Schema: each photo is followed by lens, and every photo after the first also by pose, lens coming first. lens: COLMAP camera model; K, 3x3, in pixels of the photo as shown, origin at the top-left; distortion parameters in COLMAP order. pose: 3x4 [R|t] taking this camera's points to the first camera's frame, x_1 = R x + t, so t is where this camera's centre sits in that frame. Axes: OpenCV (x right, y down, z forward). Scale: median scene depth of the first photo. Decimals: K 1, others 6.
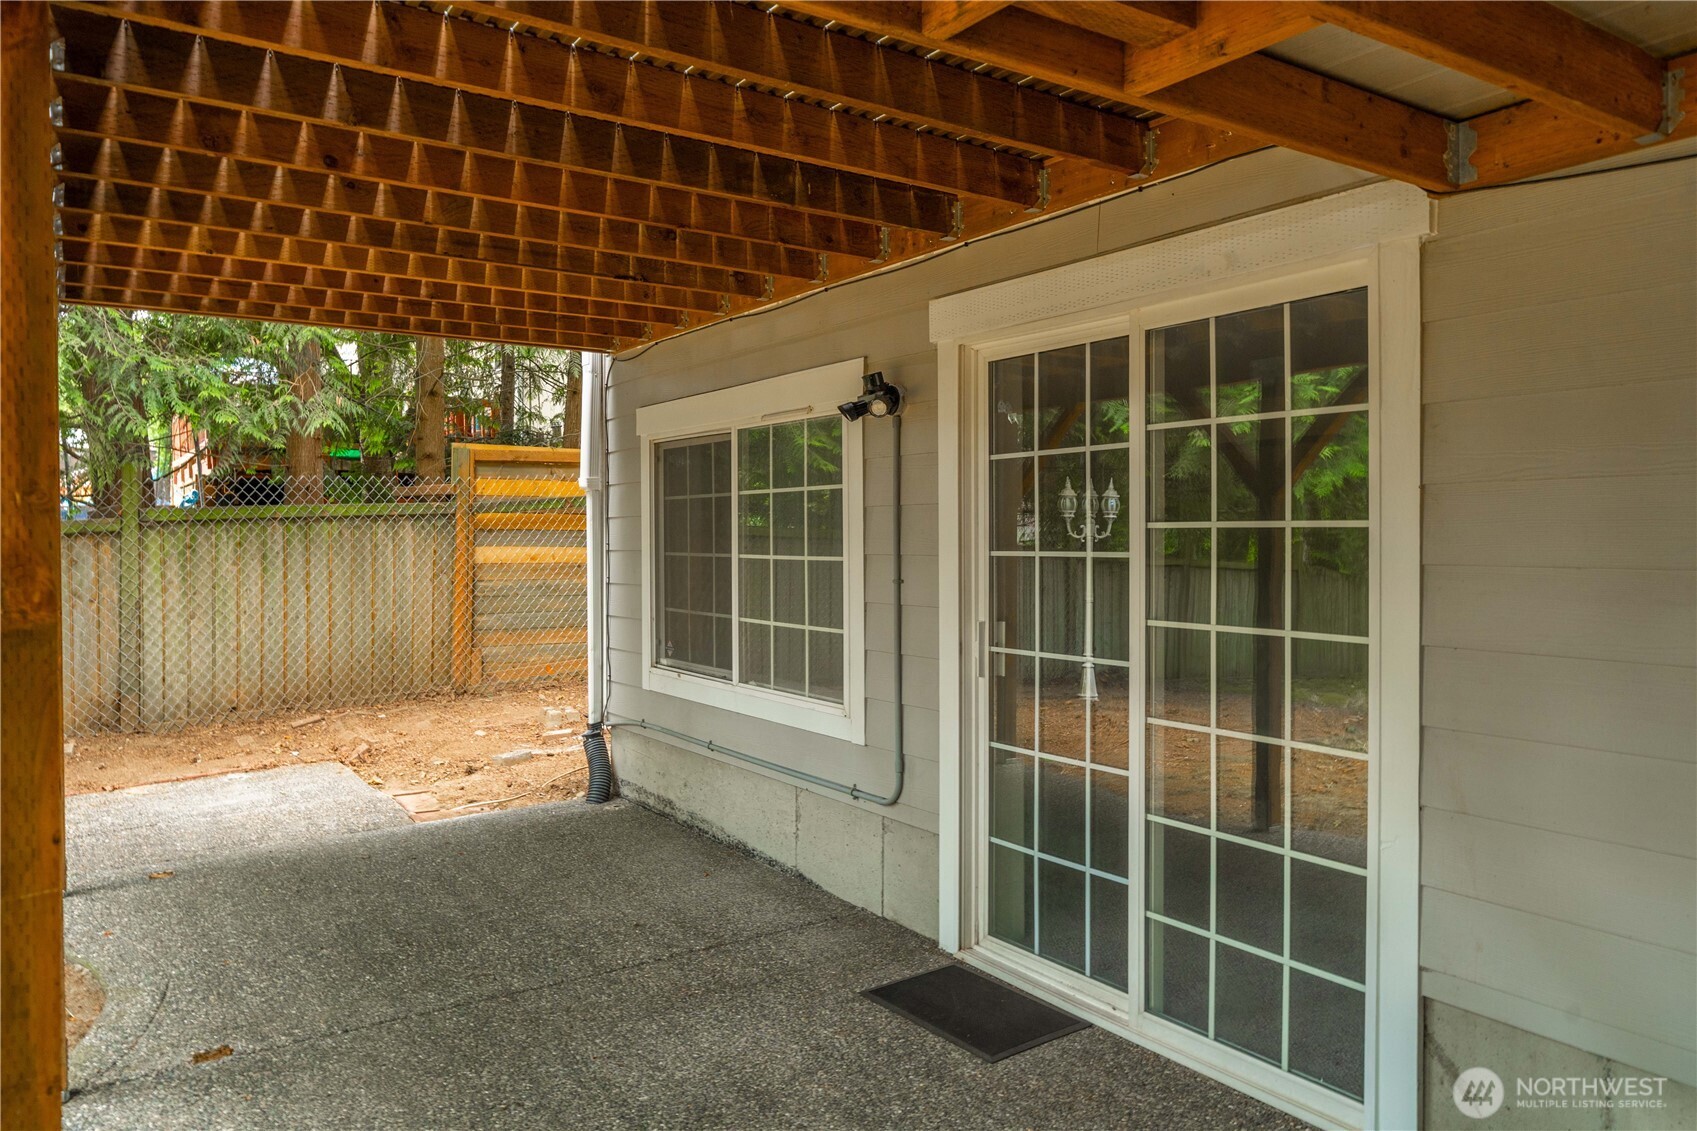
lens RADIAL K [[1162.4, 0, 861.8], [0, 1162.4, 560.3], [0, 0, 1]] dist [-0.000590, -0.001219]
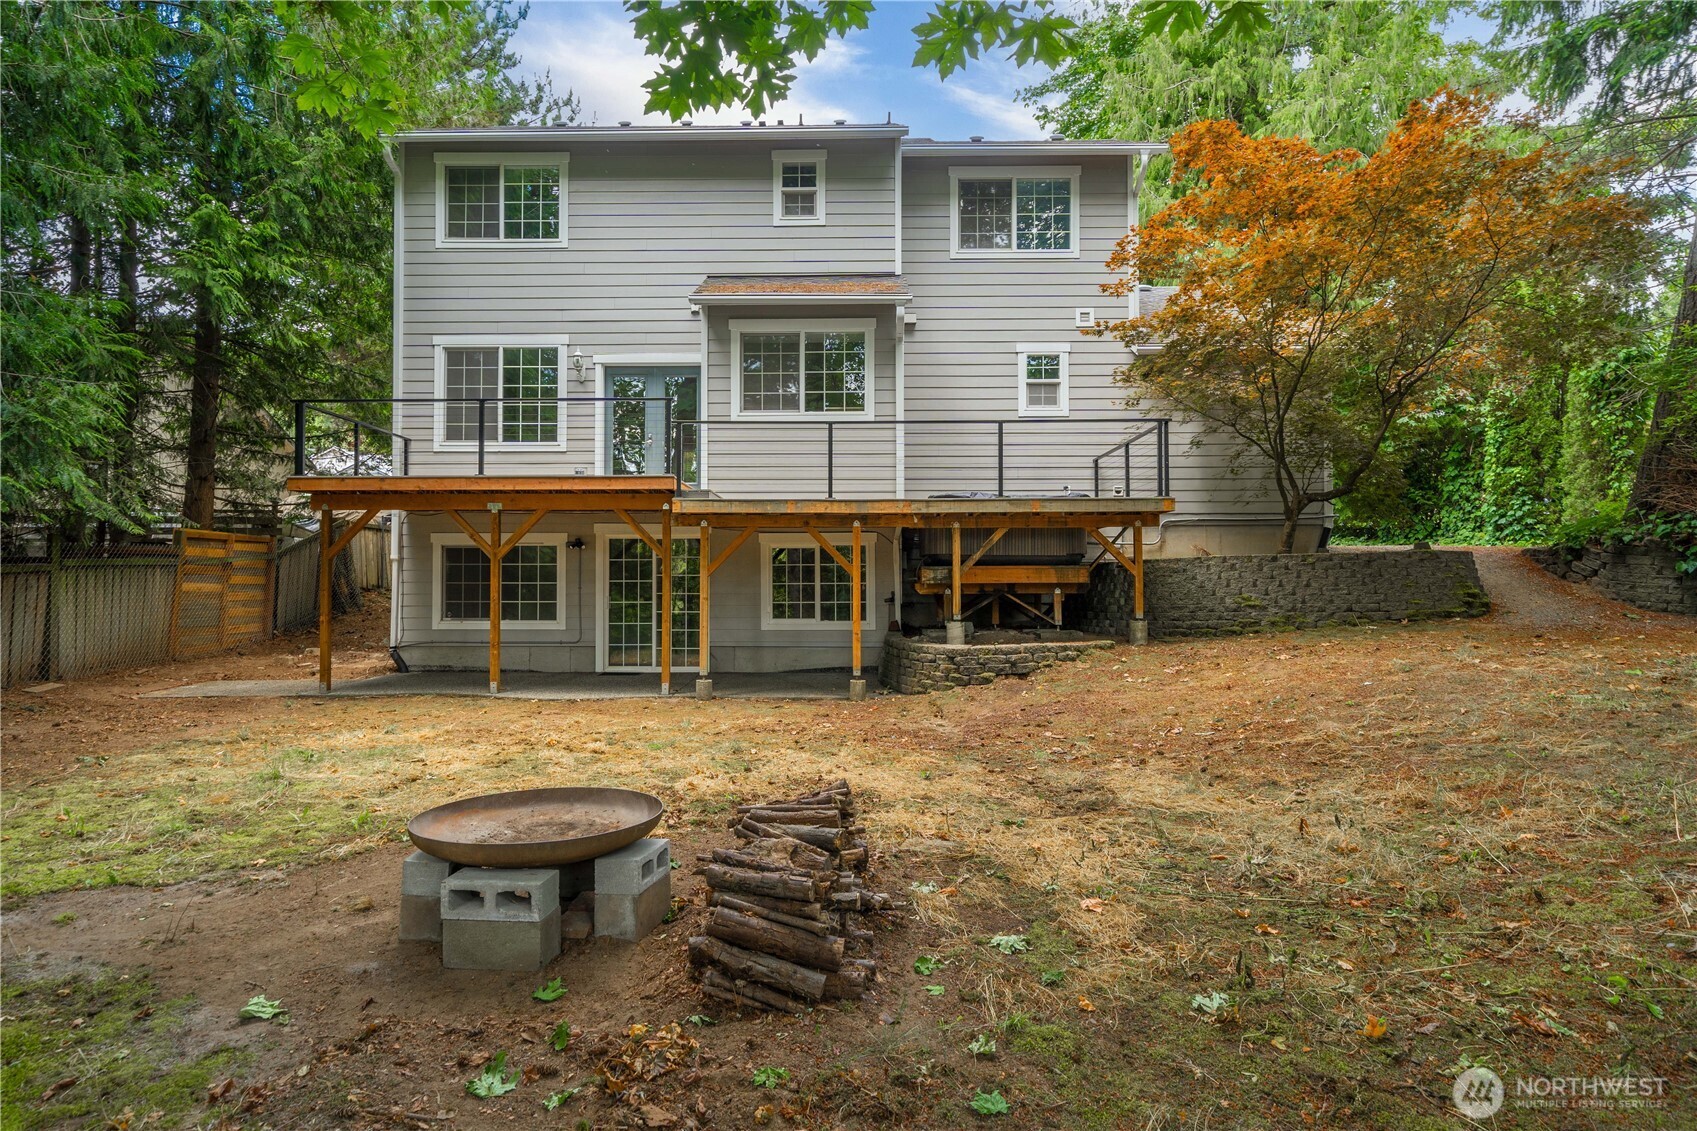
lens RADIAL K [[966.8, 0, 846.0], [0, 966.8, 567.5], [0, 0, 1]] dist [0.001503, -0.000136]
pose [[0.574202, 0.022147, 0.818414, -2.066999], [0.014213, 0.999214, -0.037011, 0.078448], [-0.818590, 0.032884, 0.573436, -1.620498]]
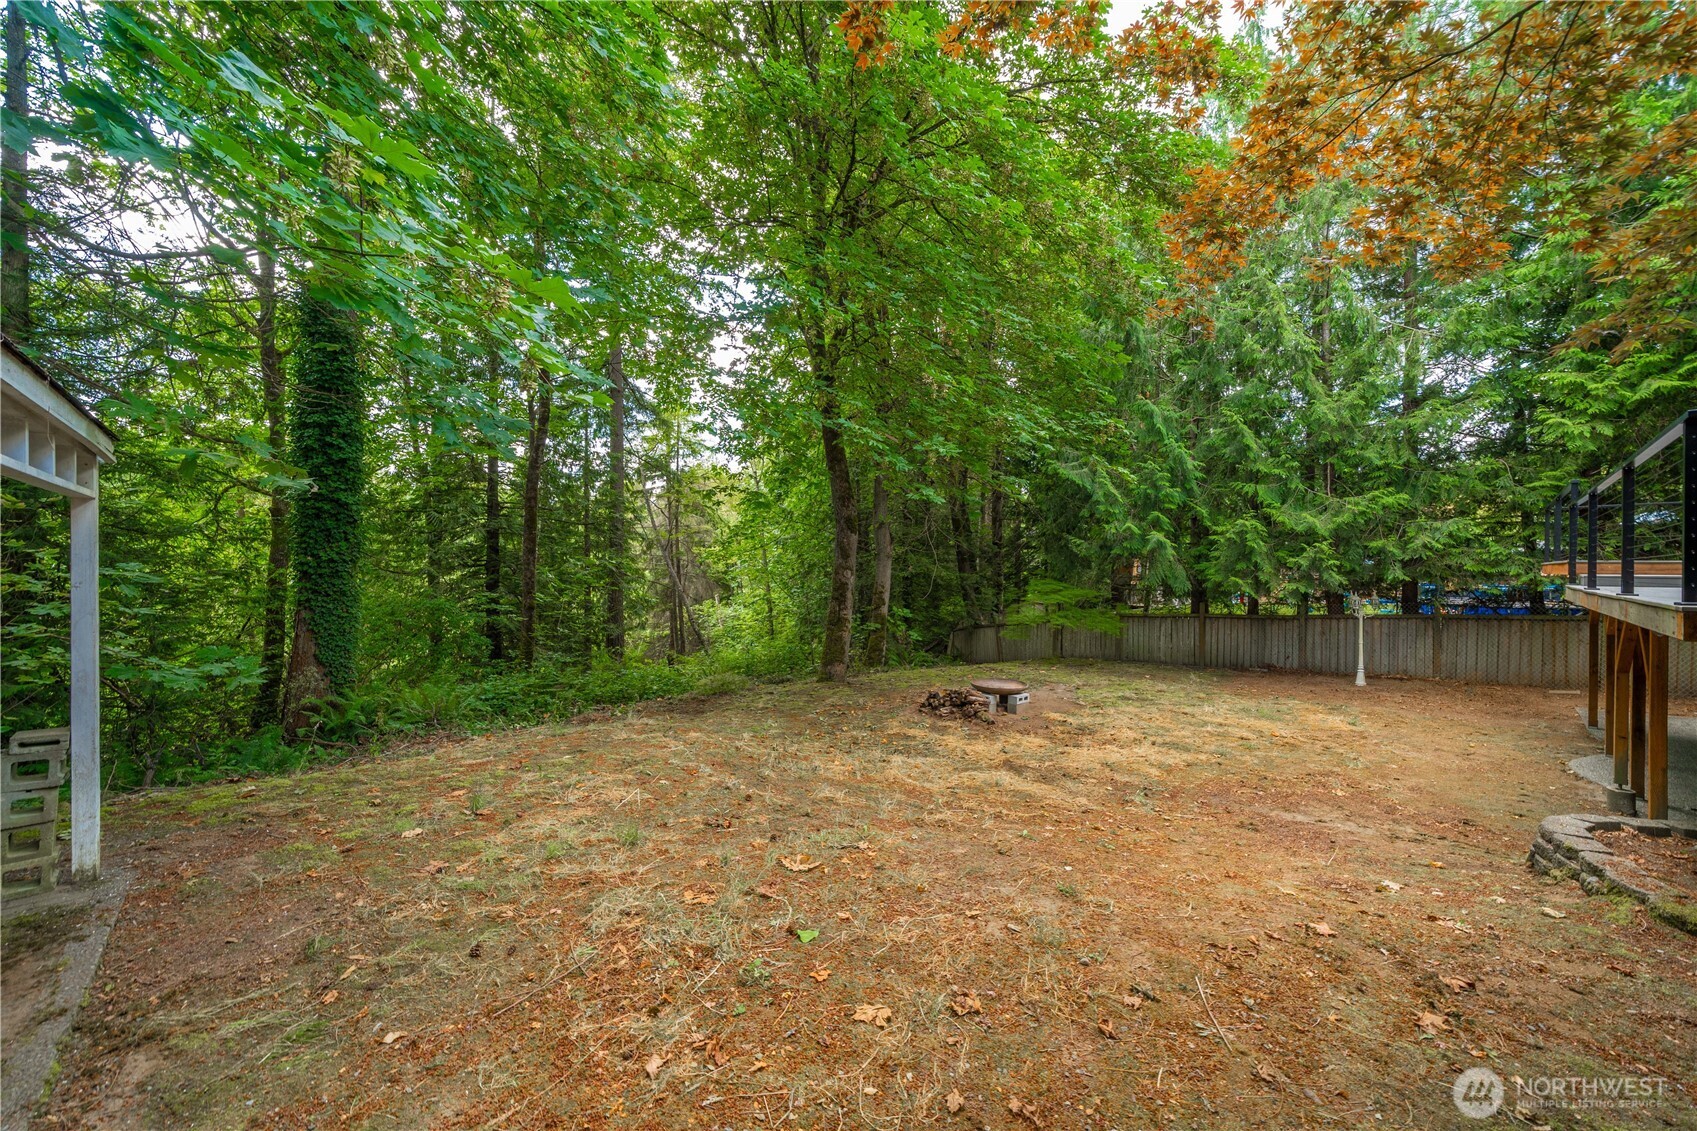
lens RADIAL K [[595.4, 0, 837.6], [0, 595.4, 567.1], [0, 0, 1]] dist [-0.006695, -0.000135]
pose [[0.128687, 0.008135, -0.991652, 0.957524], [-0.022836, 0.999726, 0.005238, -0.211421], [0.991422, 0.021971, 0.128837, -1.847511]]
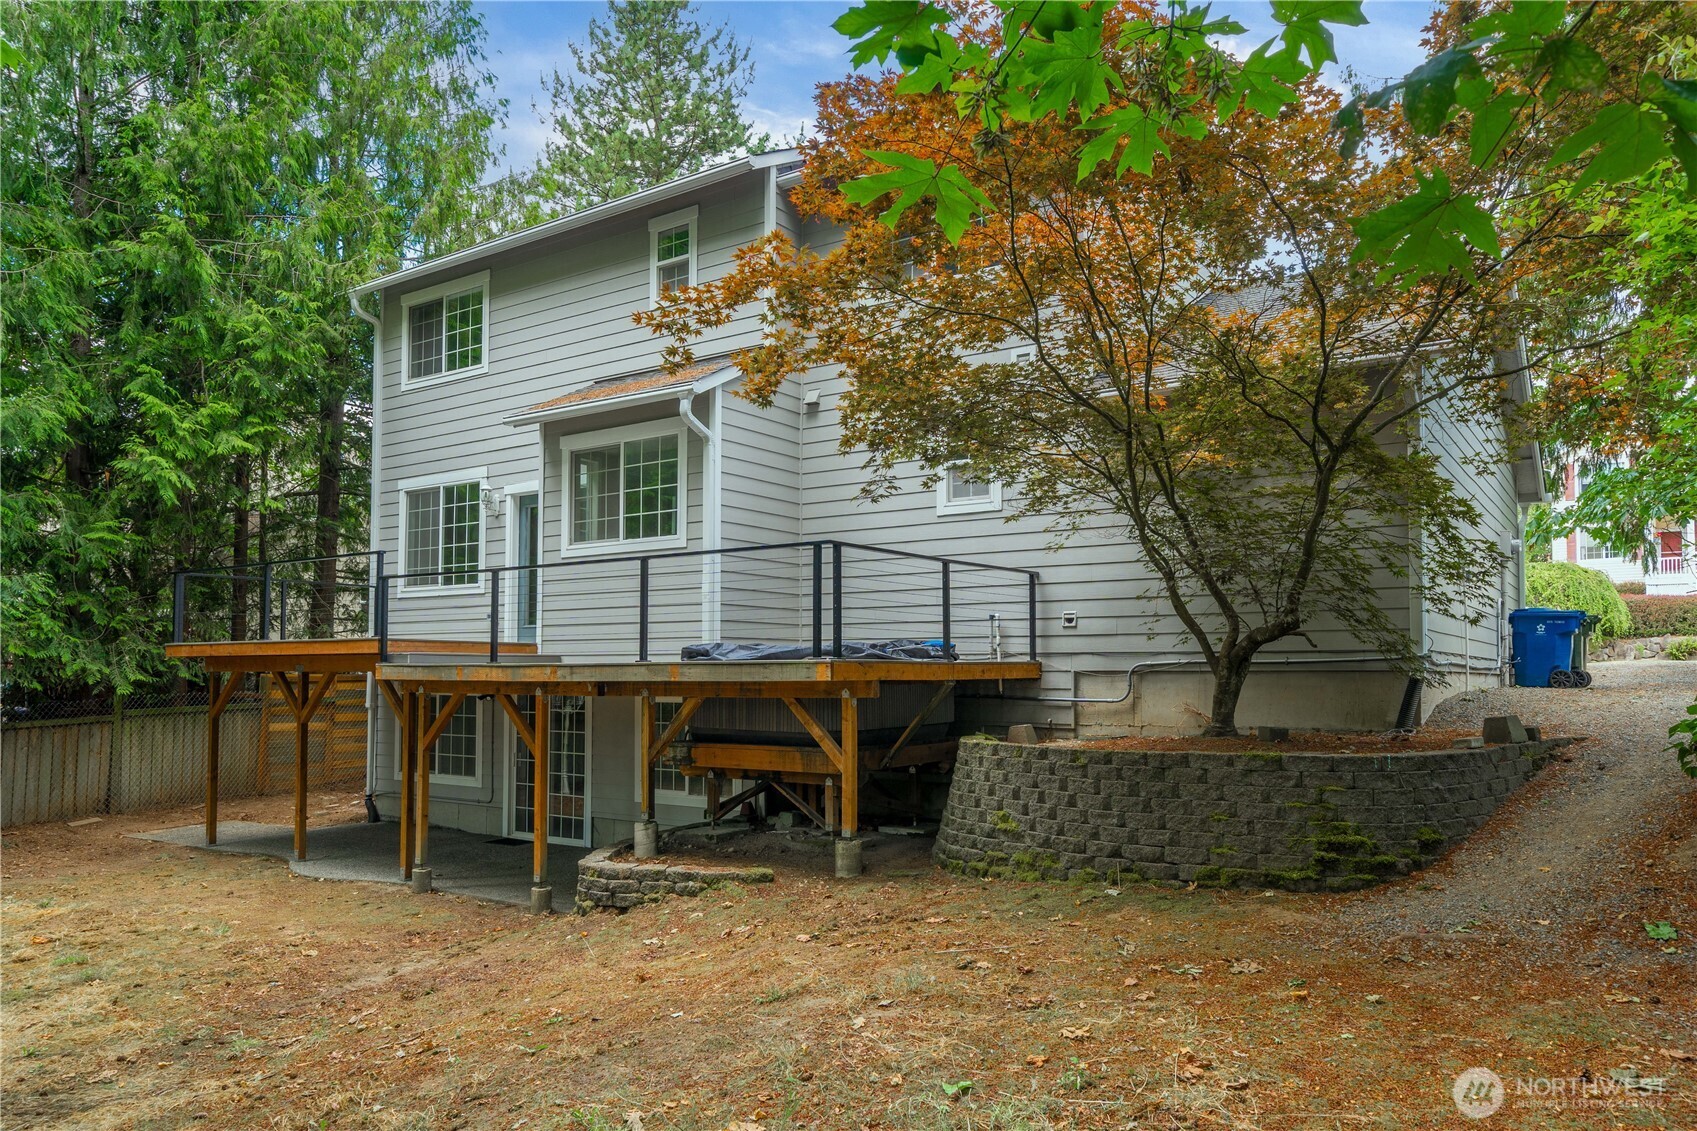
lens RADIAL K [[1162.4, 0, 866.3], [0, 1162.4, 626.7], [0, 0, 1]] dist [-0.000590, -0.001219]
pose [[0.931345, 0.016830, 0.363750, -0.200594], [0.004104, 0.998383, -0.056703, -0.128567], [-0.364116, 0.054303, 0.929769, -2.745447]]
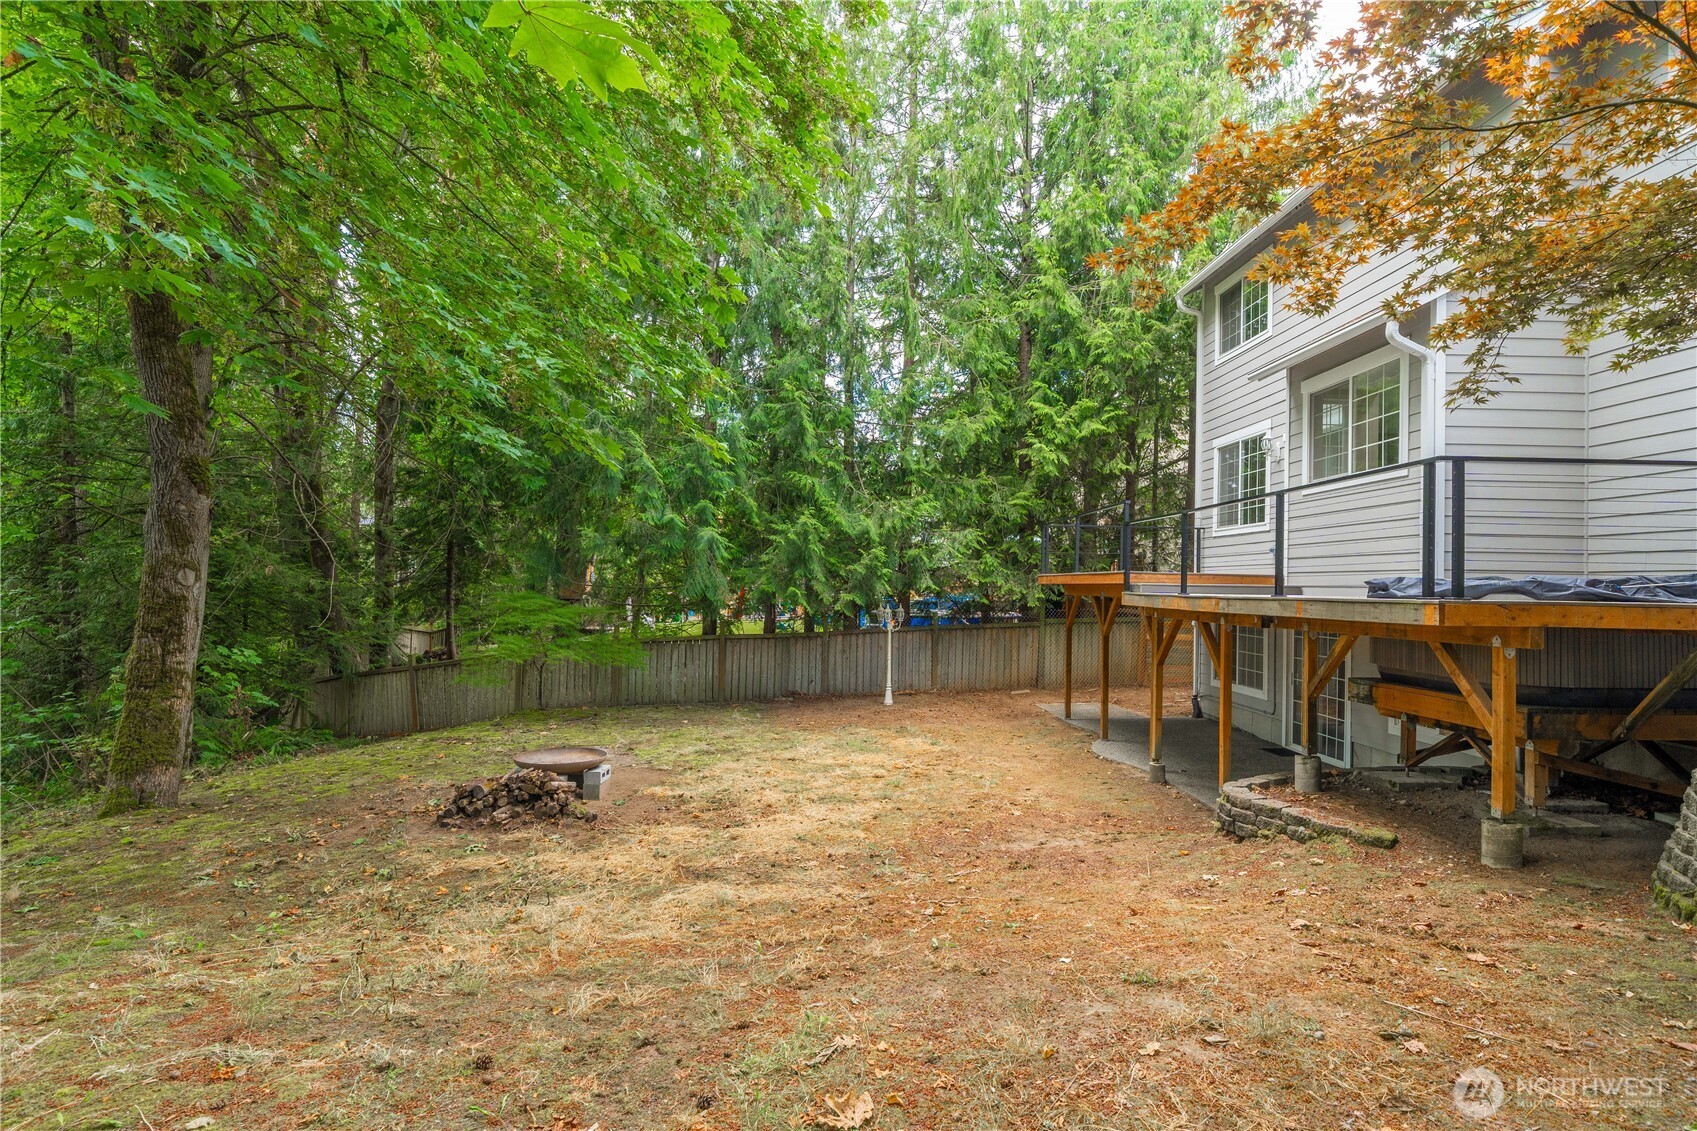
lens RADIAL K [[879.7, 0, 850.9], [0, 879.7, 566.9], [0, 0, 1]] dist [0.001587, 0.000350]
pose [[0.839511, 0.008938, -0.543269, 0.440149], [-0.031514, 0.998982, -0.032262, -0.165273], [0.542428, 0.044205, 0.838939, -2.377487]]
